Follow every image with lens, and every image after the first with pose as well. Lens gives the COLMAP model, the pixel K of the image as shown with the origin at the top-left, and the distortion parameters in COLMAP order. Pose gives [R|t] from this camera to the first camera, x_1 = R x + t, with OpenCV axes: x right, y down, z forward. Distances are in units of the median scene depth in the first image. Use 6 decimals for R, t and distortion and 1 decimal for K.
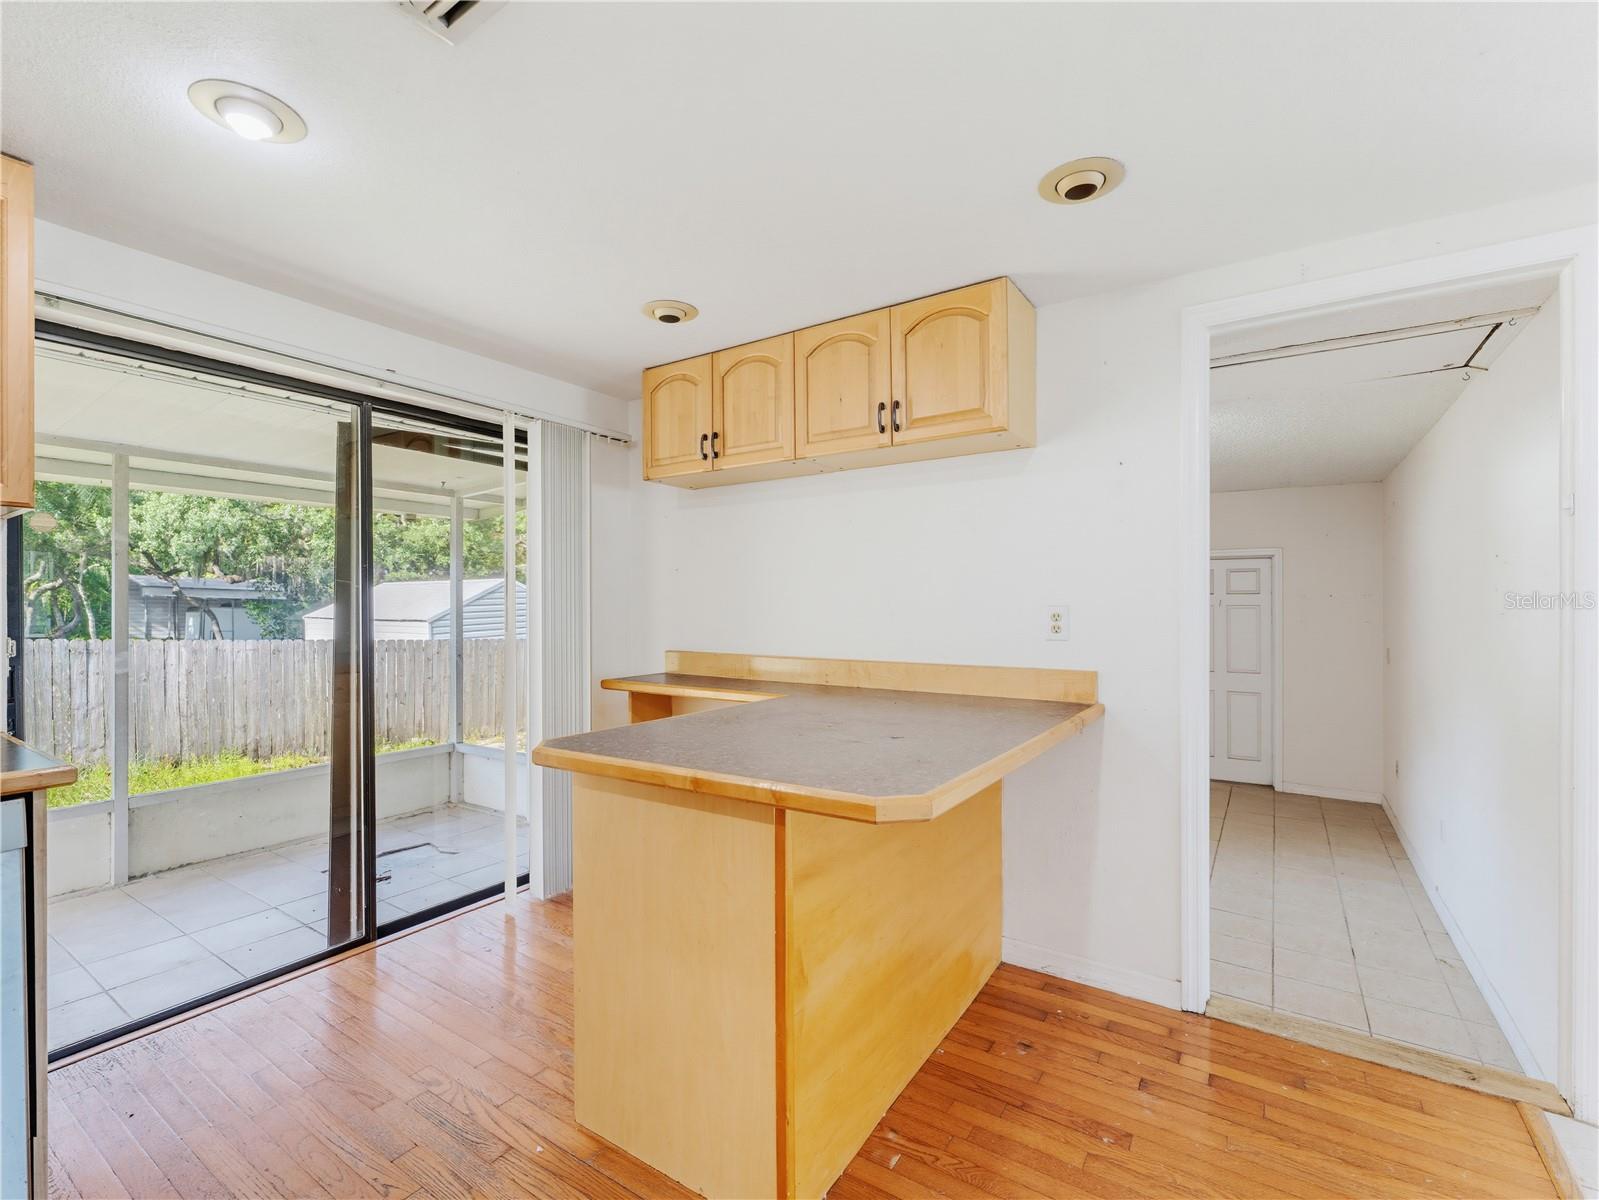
lens RADIAL K [[719.2, 0, 799.5], [0, 719.2, 600.0], [0, 0, 1]] dist [-0.000052, 0.000050]
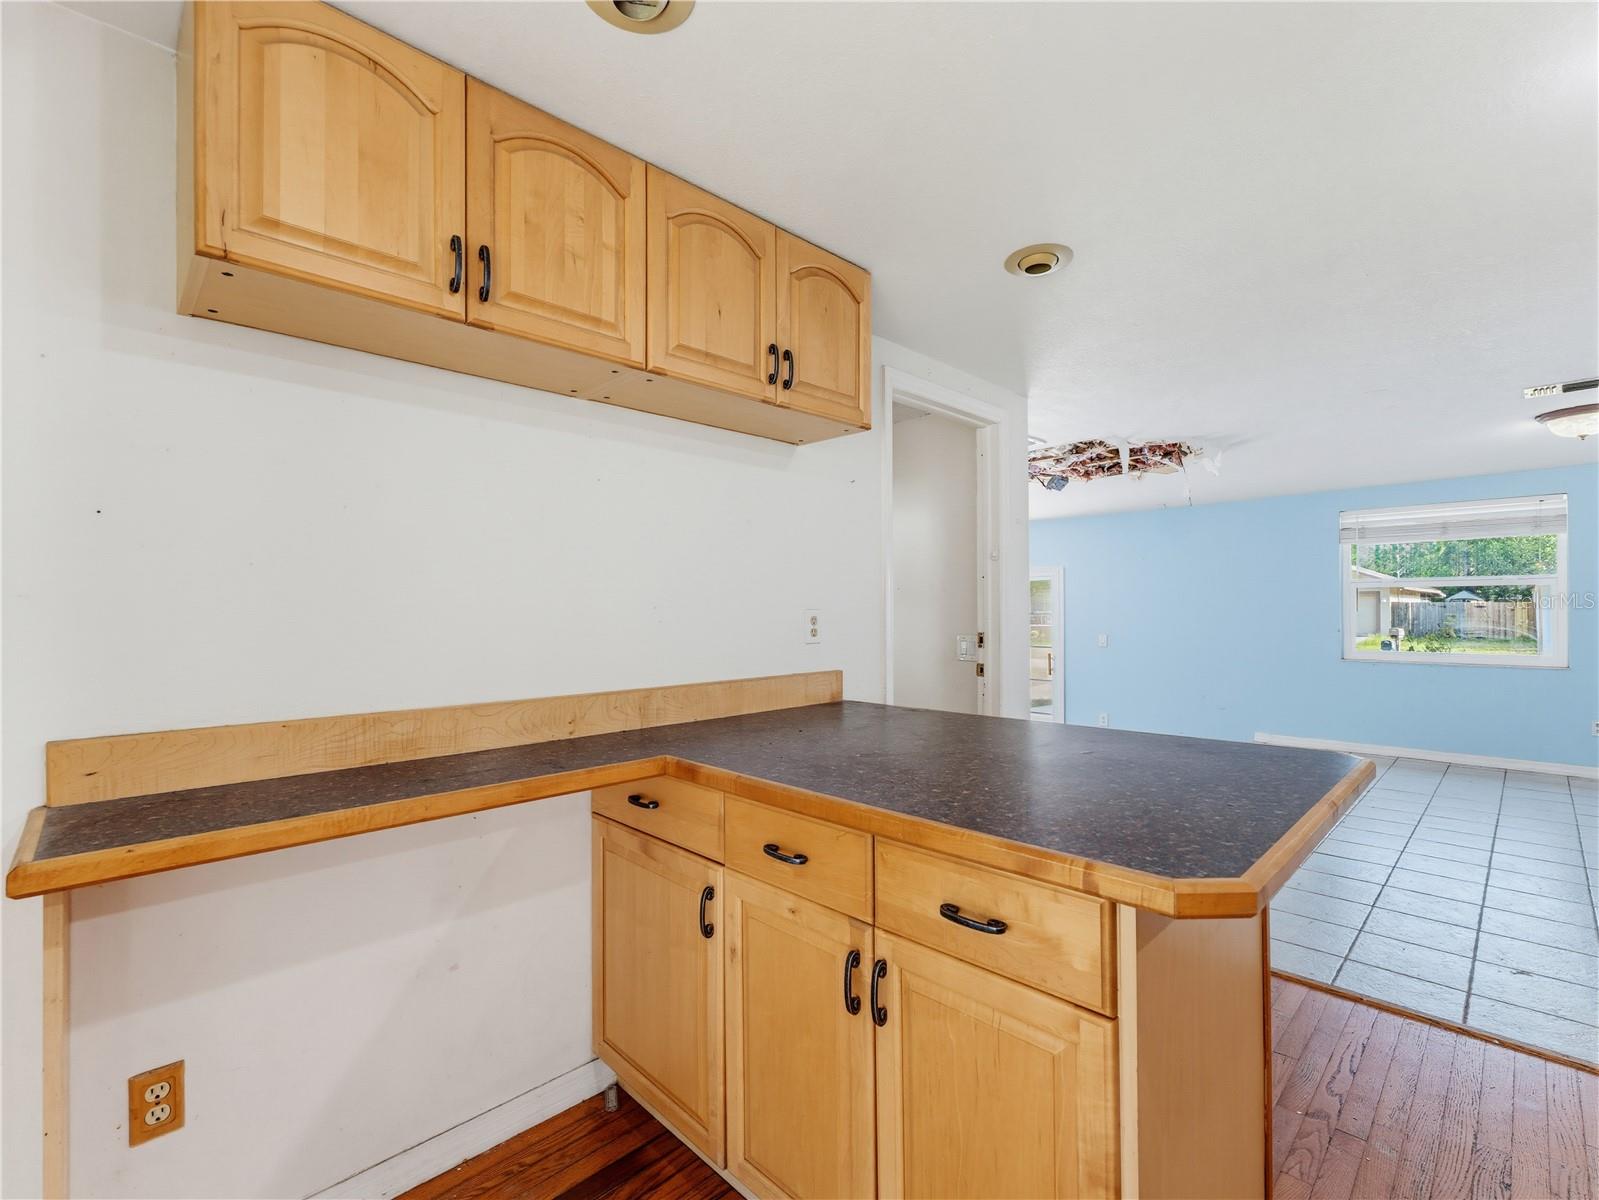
lens RADIAL K [[719.2, 0, 799.5], [0, 719.2, 600.0], [0, 0, 1]] dist [-0.000052, 0.000050]
pose [[0.204858, 0.017344, 0.978638, -0.627408], [-0.004510, 0.999849, -0.016776, 0.012144], [-0.978781, -0.000977, 0.204905, 0.805653]]
